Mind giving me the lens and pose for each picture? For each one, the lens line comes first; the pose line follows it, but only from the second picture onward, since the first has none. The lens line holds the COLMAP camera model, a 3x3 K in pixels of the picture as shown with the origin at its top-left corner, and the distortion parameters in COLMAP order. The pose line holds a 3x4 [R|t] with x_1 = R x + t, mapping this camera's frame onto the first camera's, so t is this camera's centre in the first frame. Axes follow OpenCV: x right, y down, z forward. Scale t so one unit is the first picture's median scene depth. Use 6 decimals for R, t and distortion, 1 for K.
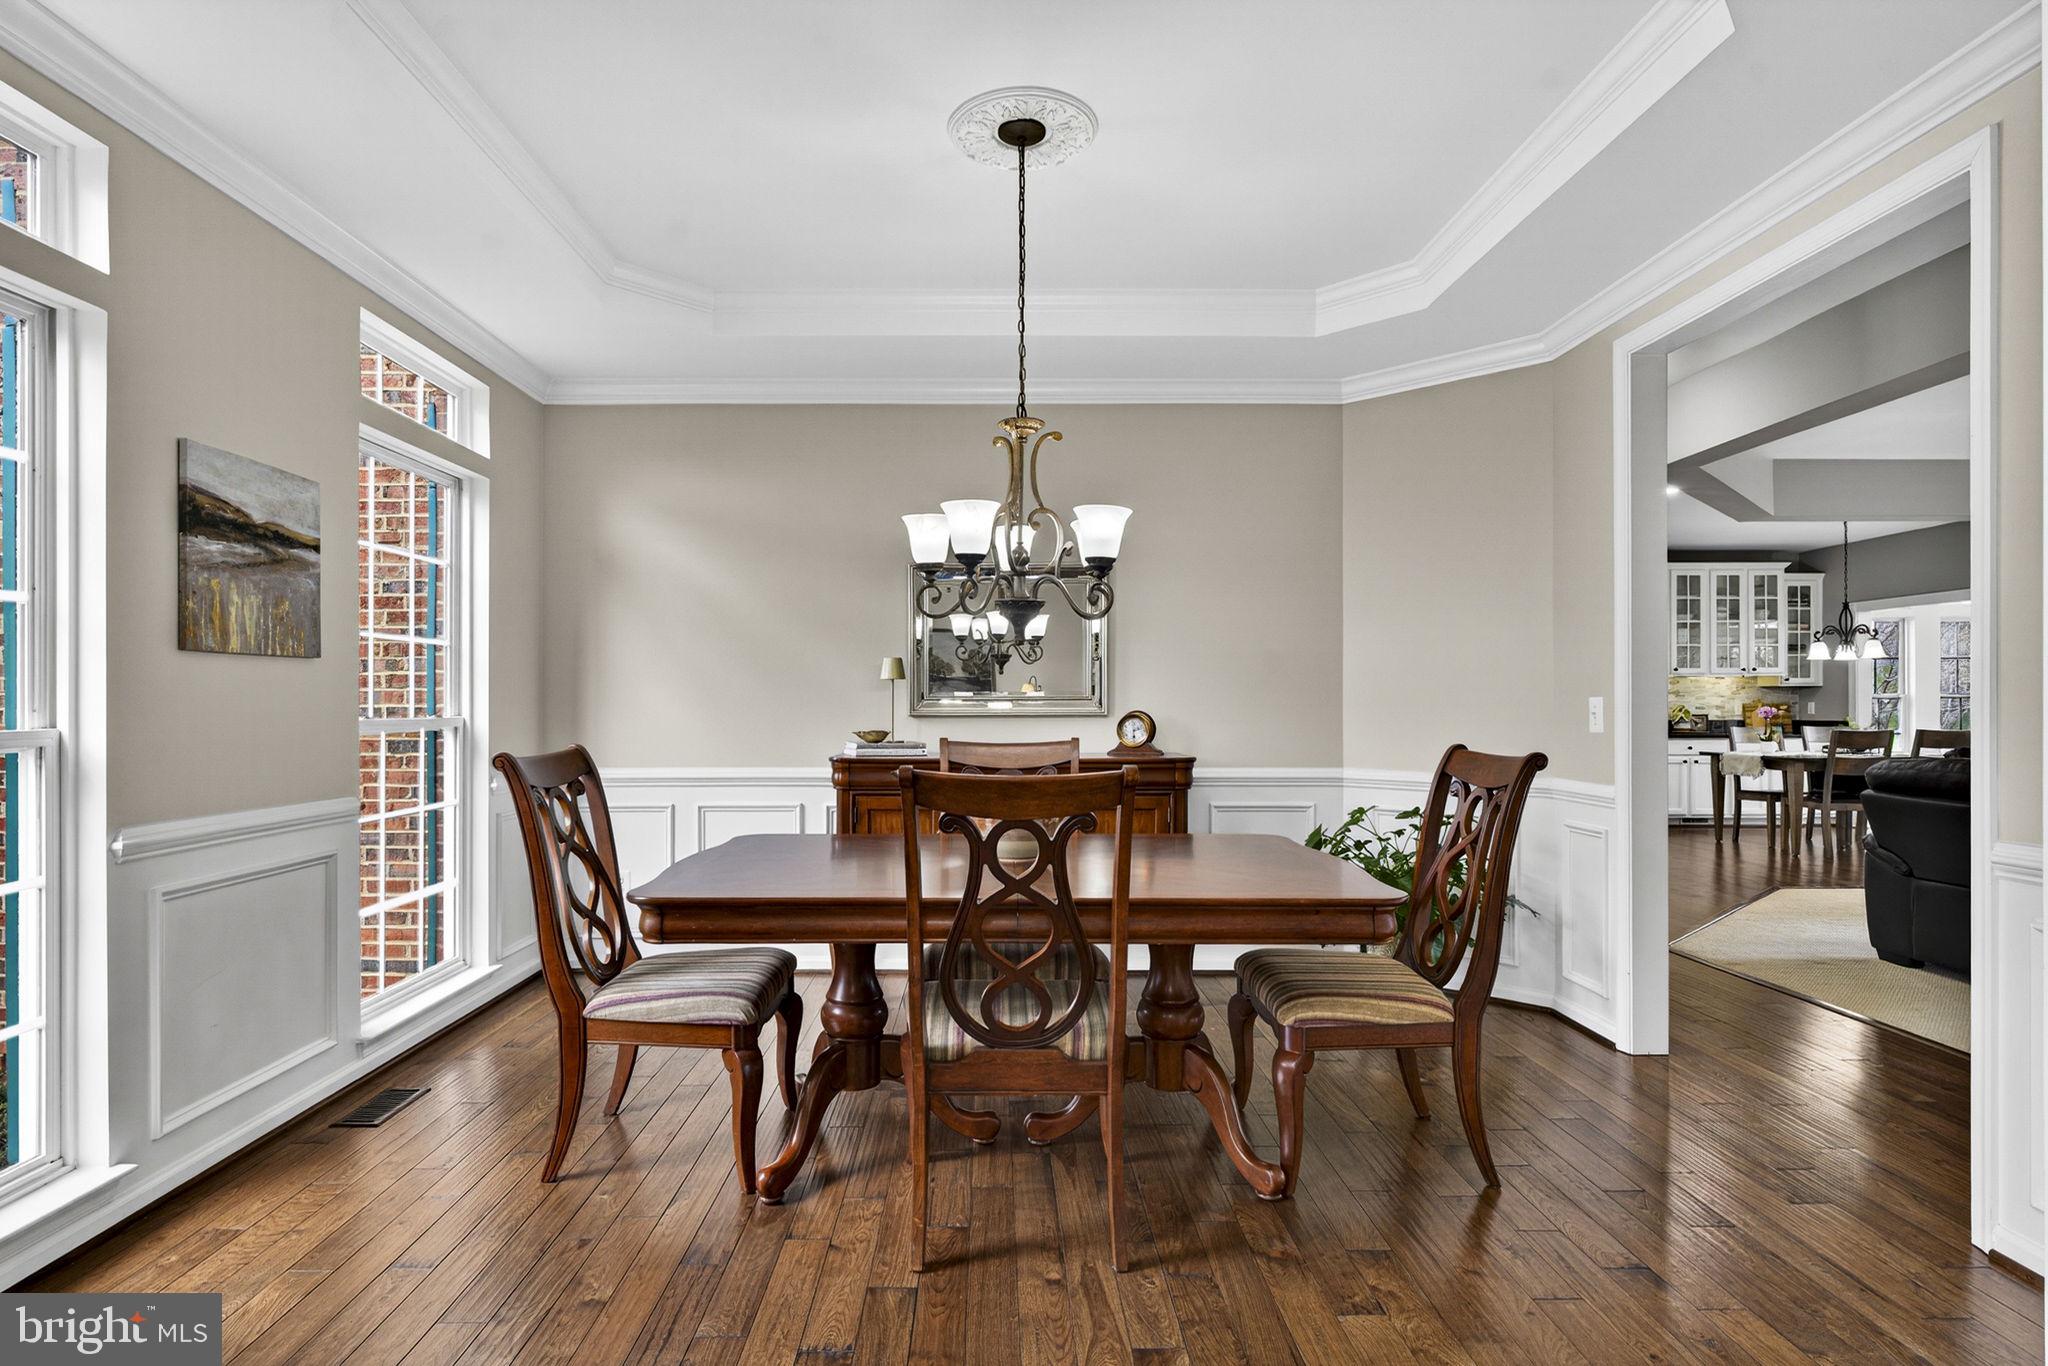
lens RADIAL K [[1047.7, 0, 1016.0], [0, 1047.7, 697.6], [0, 0, 1]] dist [-0.003928, 0.000015]
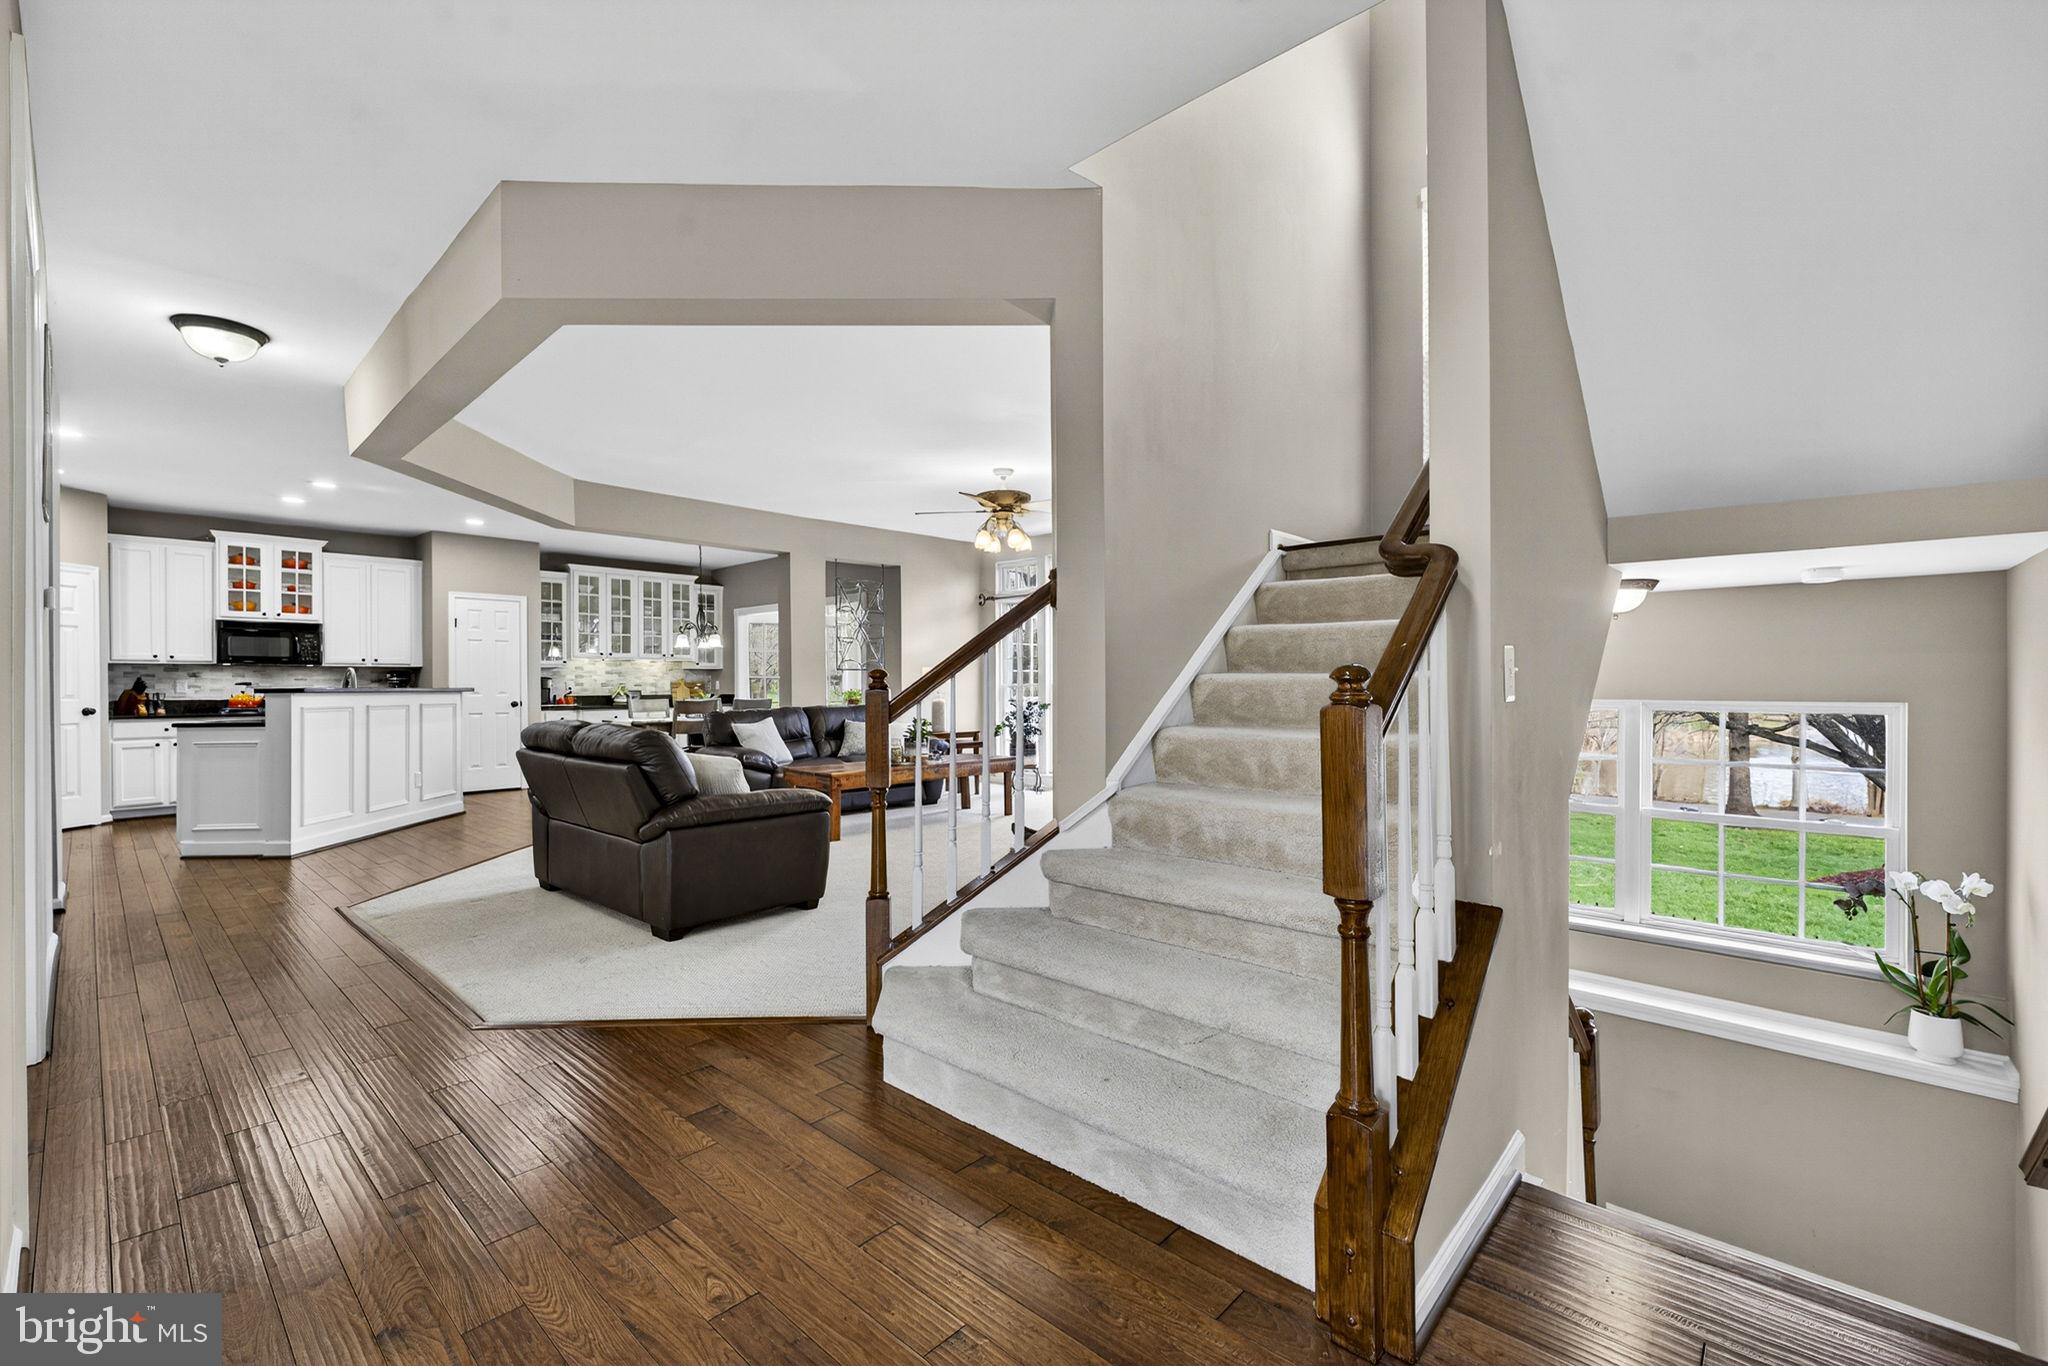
lens RADIAL K [[848.8, 0, 995.4], [0, 848.8, 692.2], [0, 0, 1]] dist [0.004915, 0.000527]
pose [[0.704629, -0.008029, 0.709531, 0.236266], [-0.001841, 0.999912, 0.013143, 0.004045], [-0.709574, -0.010567, 0.704552, -0.034483]]
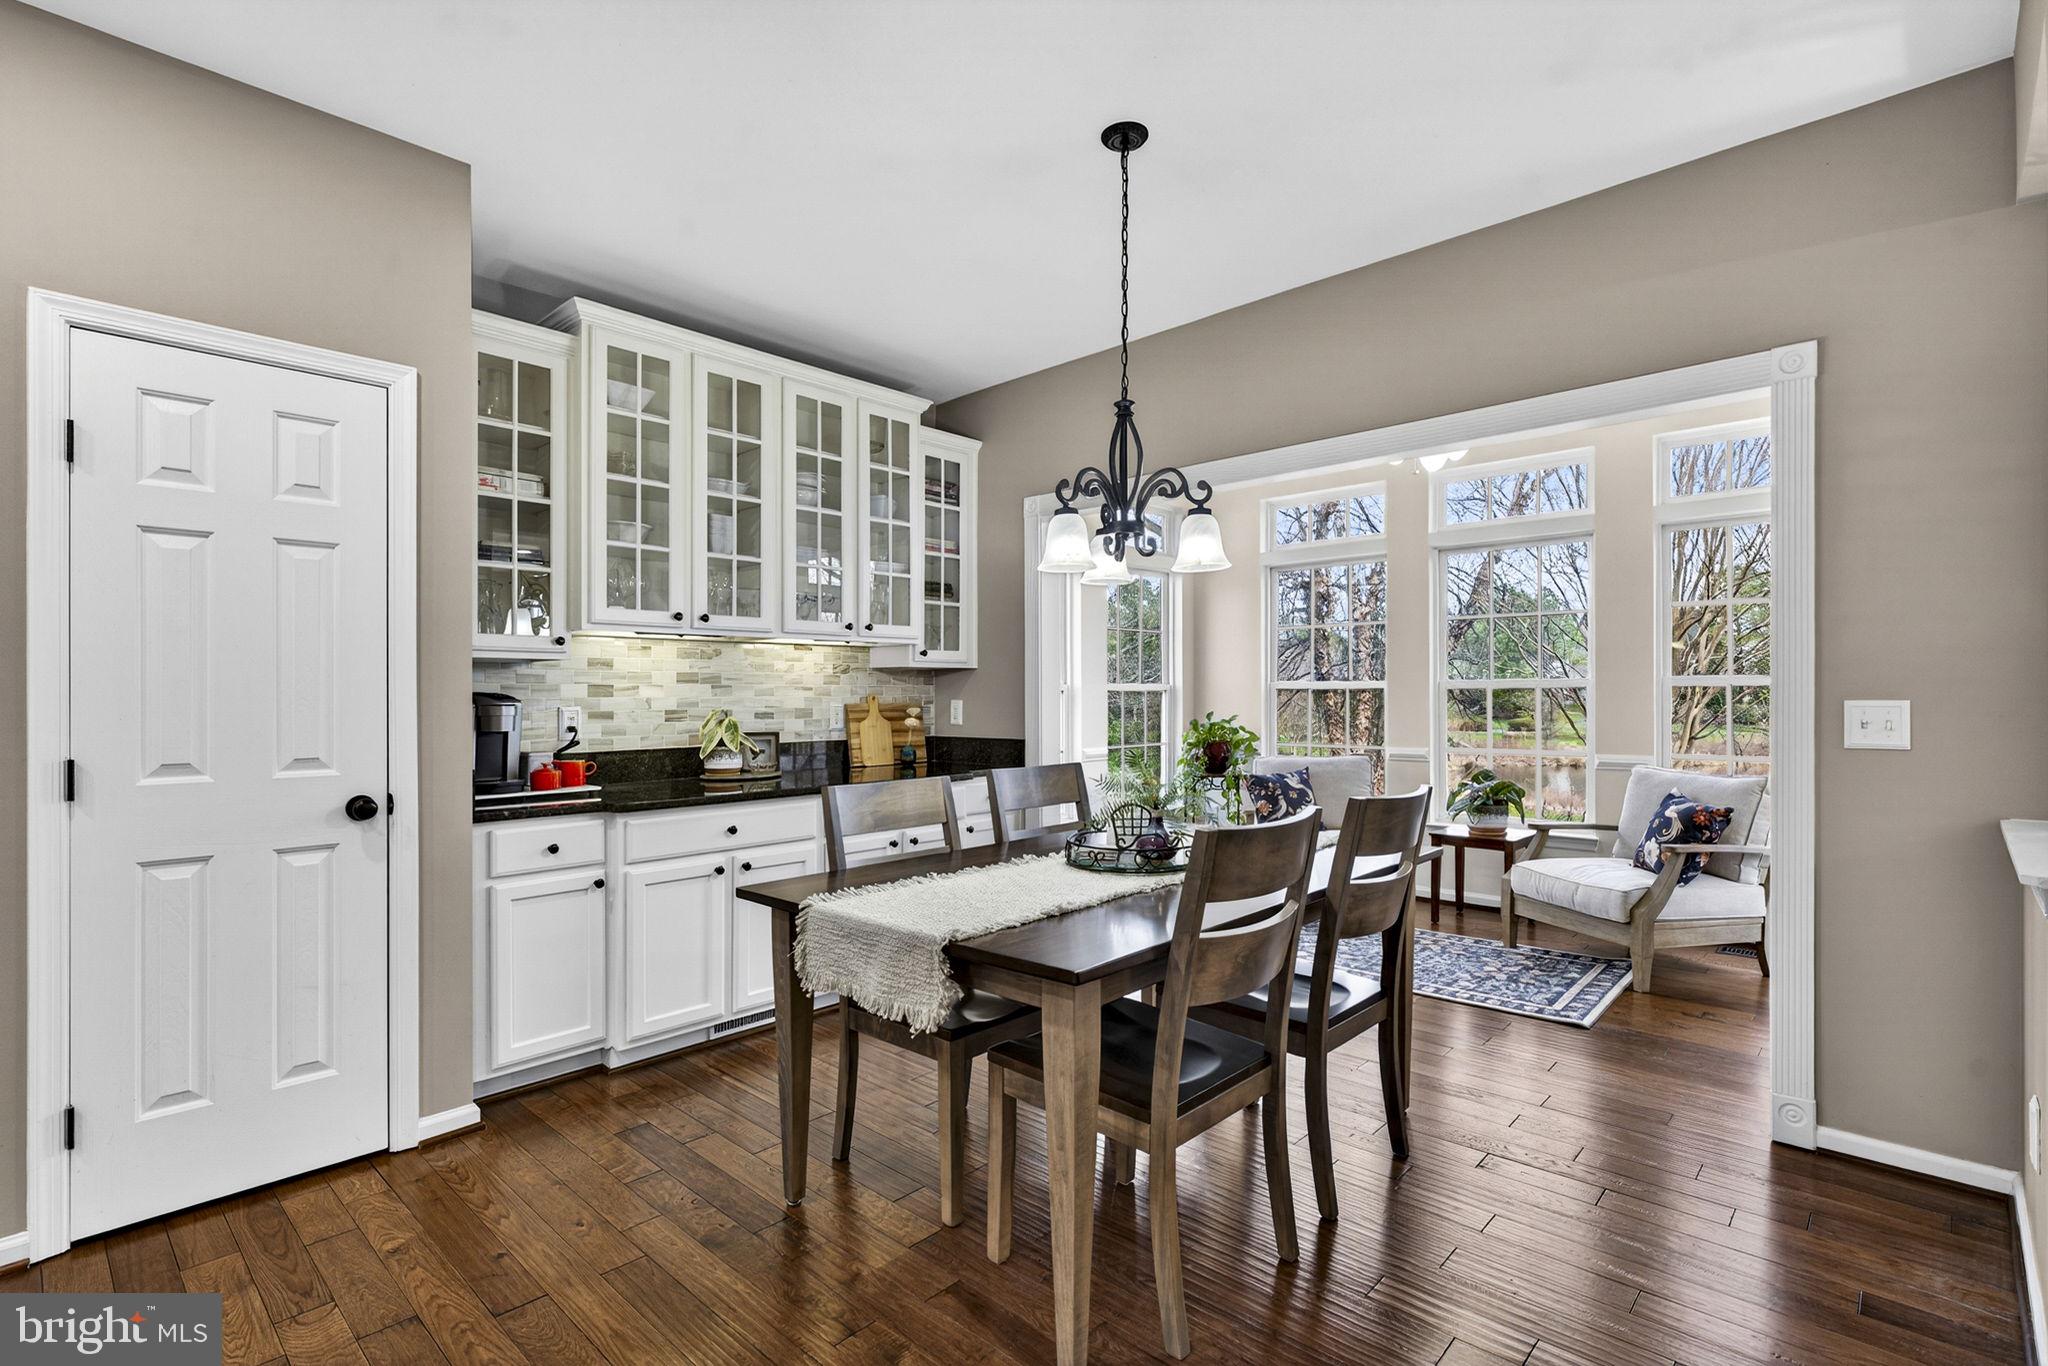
lens RADIAL K [[933.8, 0, 982.1], [0, 933.8, 692.1], [0, 0, 1]] dist [0.010002, -0.000938]
pose [[0.712186, -0.000248, 0.701991, 0.462335], [-0.000972, 0.999999, 0.001339, -0.000378], [-0.701990, -0.001636, 0.712185, 0.684102]]
